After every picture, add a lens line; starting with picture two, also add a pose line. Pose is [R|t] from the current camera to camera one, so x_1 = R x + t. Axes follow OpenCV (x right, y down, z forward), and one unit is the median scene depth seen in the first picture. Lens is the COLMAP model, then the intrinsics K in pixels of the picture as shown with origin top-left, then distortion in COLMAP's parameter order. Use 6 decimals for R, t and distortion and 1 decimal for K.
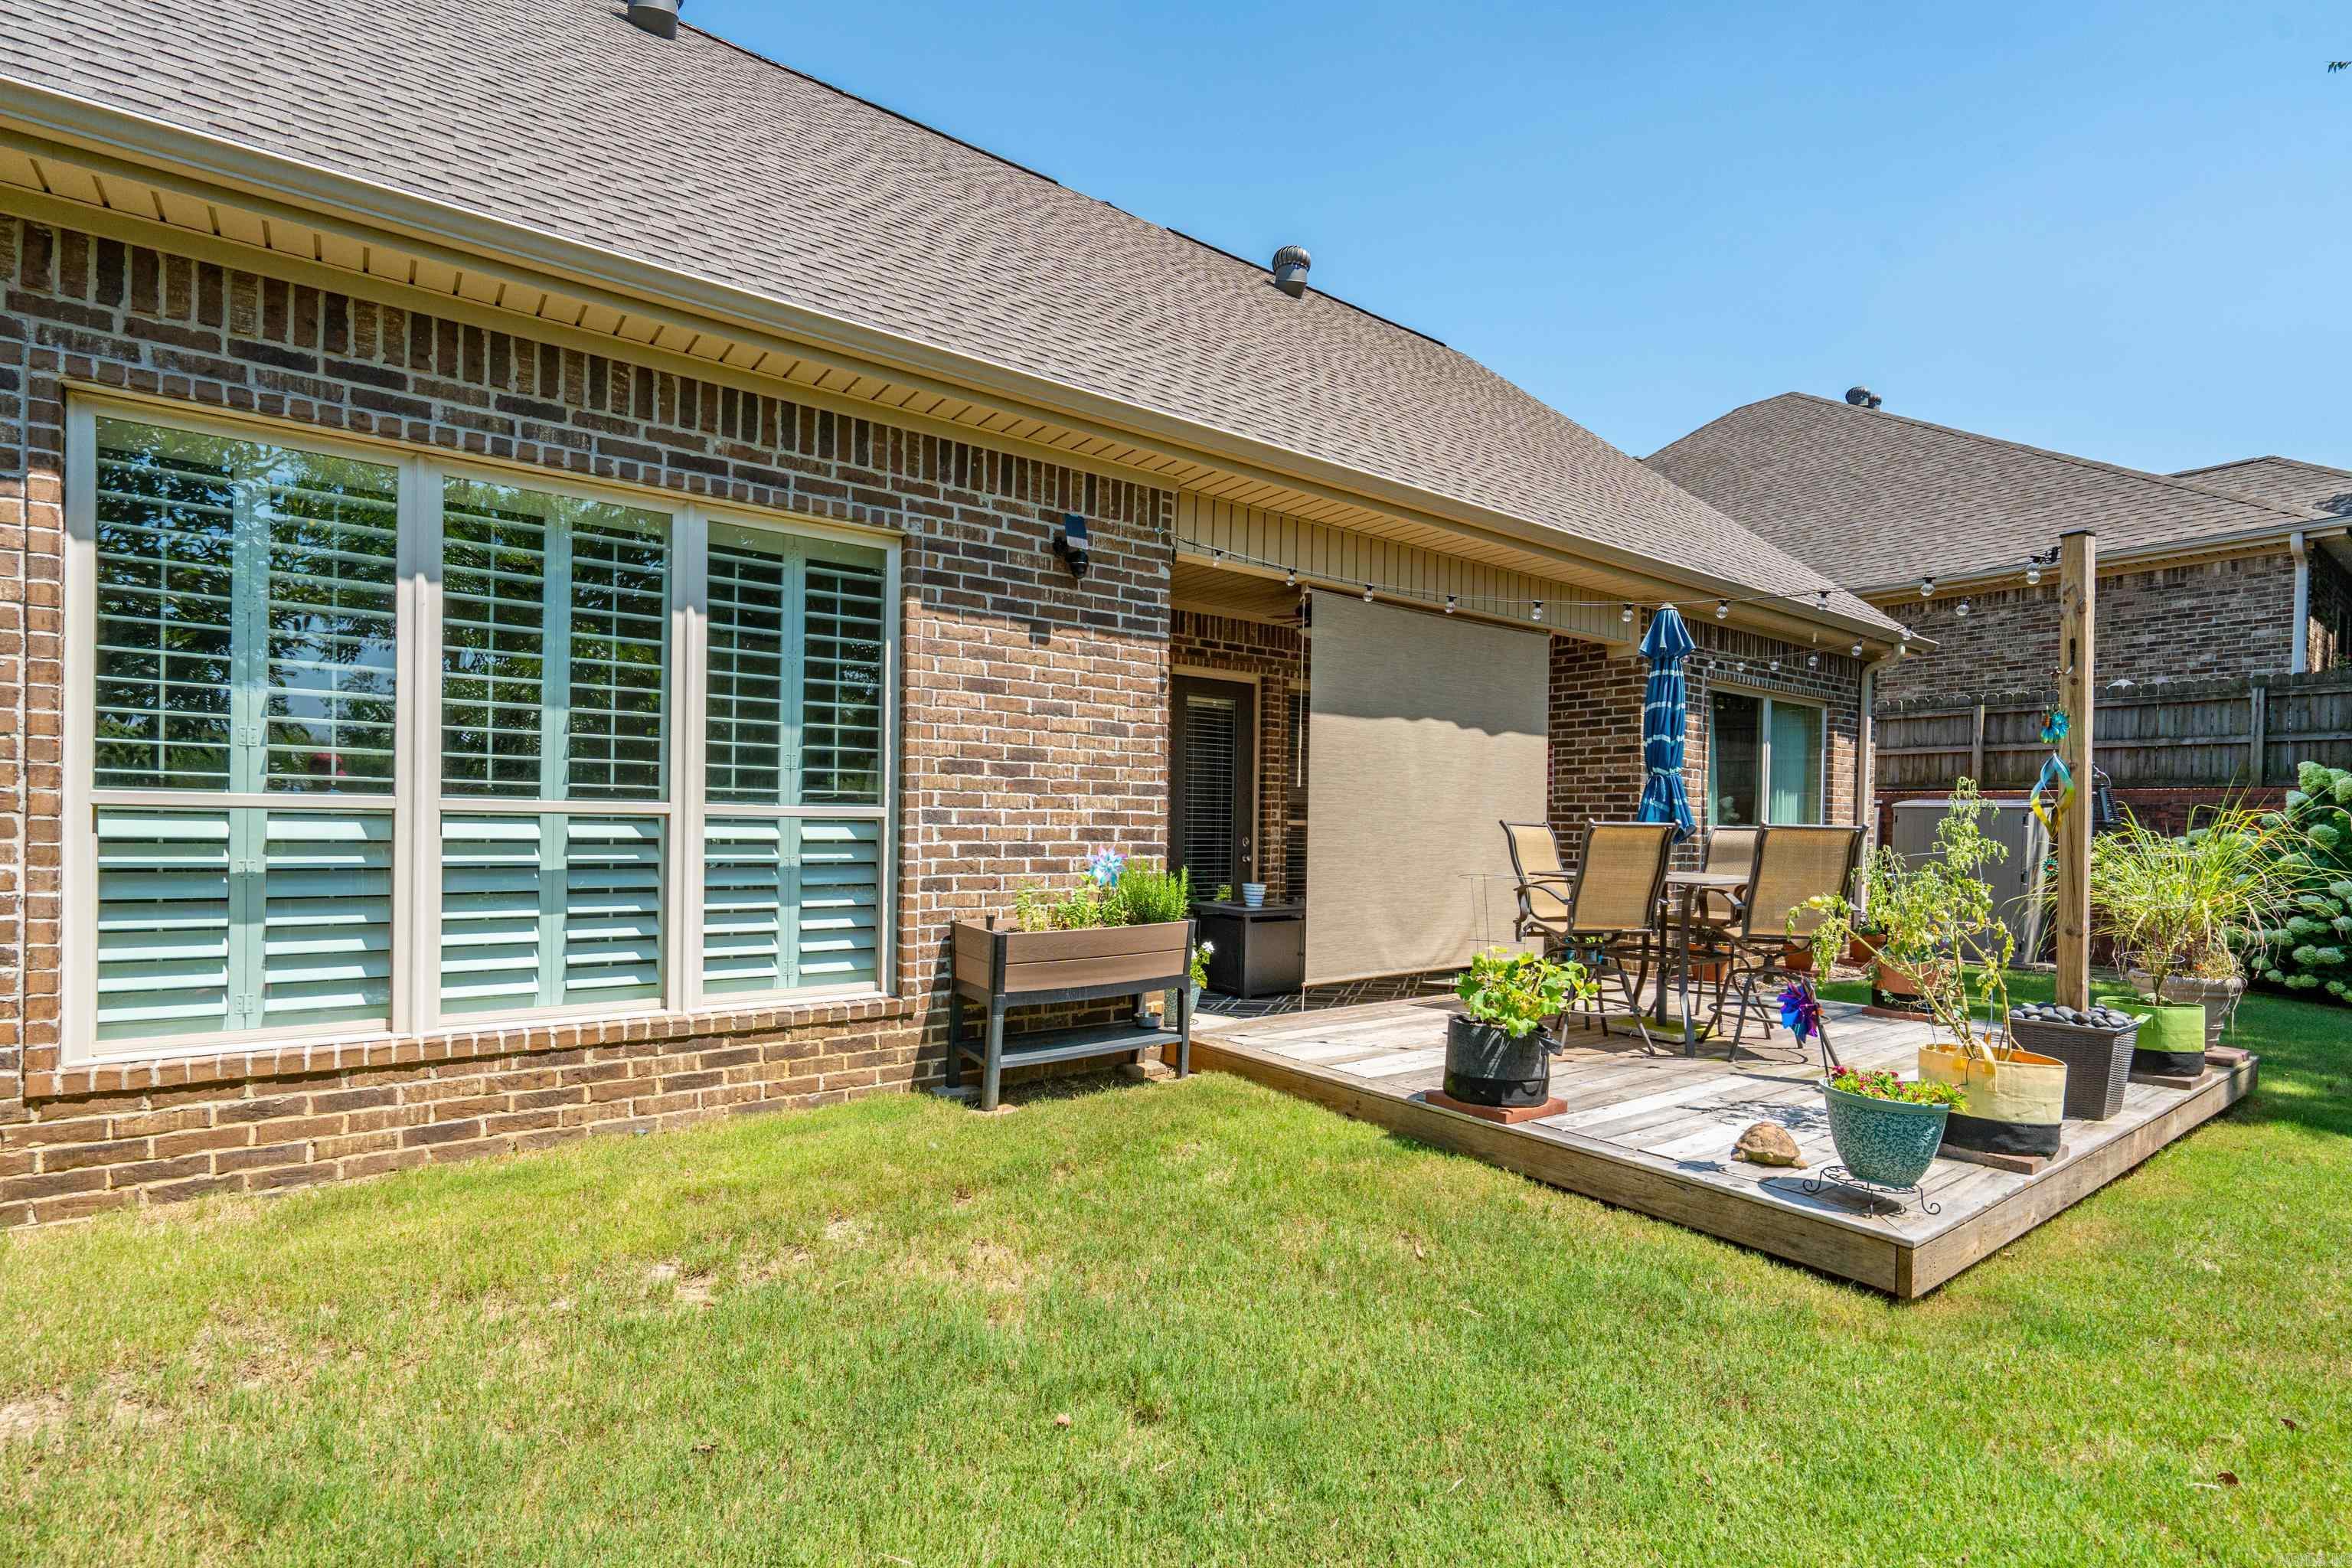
lens RADIAL K [[1034.7, 0, 1137.1], [0, 1034.7, 811.8], [0, 0, 1]] dist [-0.004443, 0.000219]
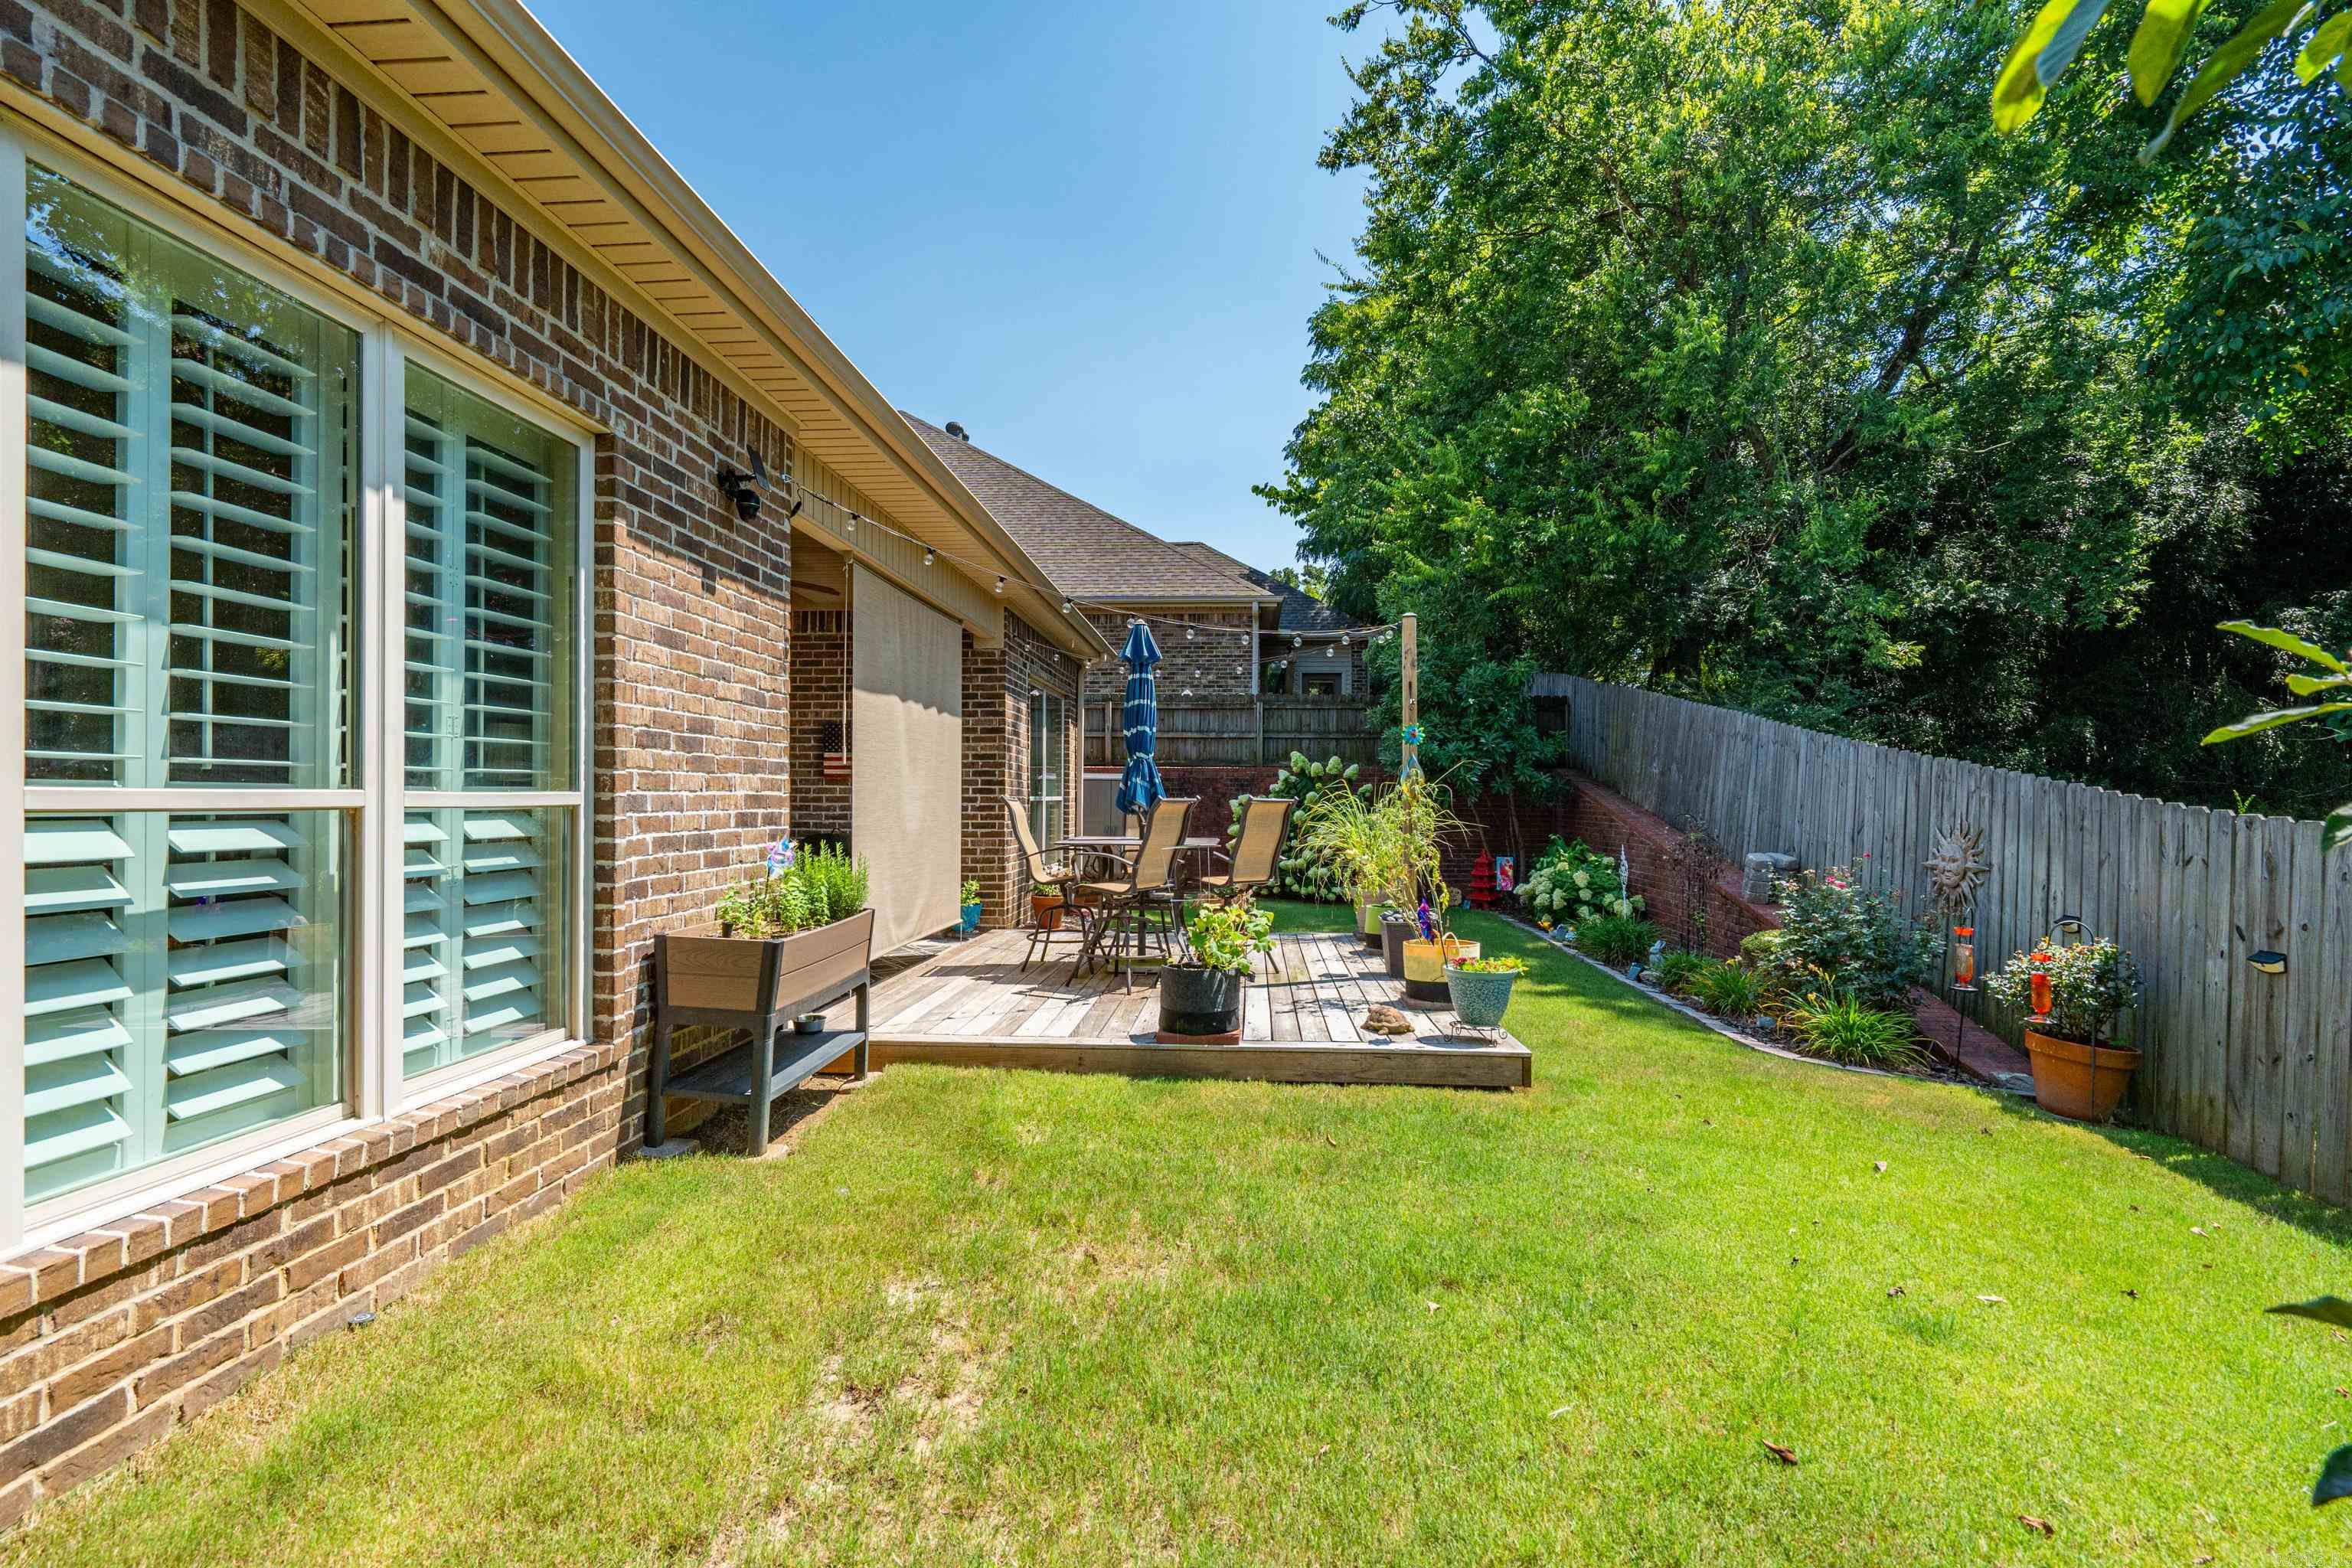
lens RADIAL K [[1083.5, 0, 1110.3], [0, 1083.5, 775.4], [0, 0, 1]] dist [0.000195, -0.000371]
pose [[0.665741, 0.003331, 0.746175, -0.616383], [-0.002579, 0.999994, -0.002163, -0.016775], [-0.746178, -0.000485, 0.665746, 0.208634]]
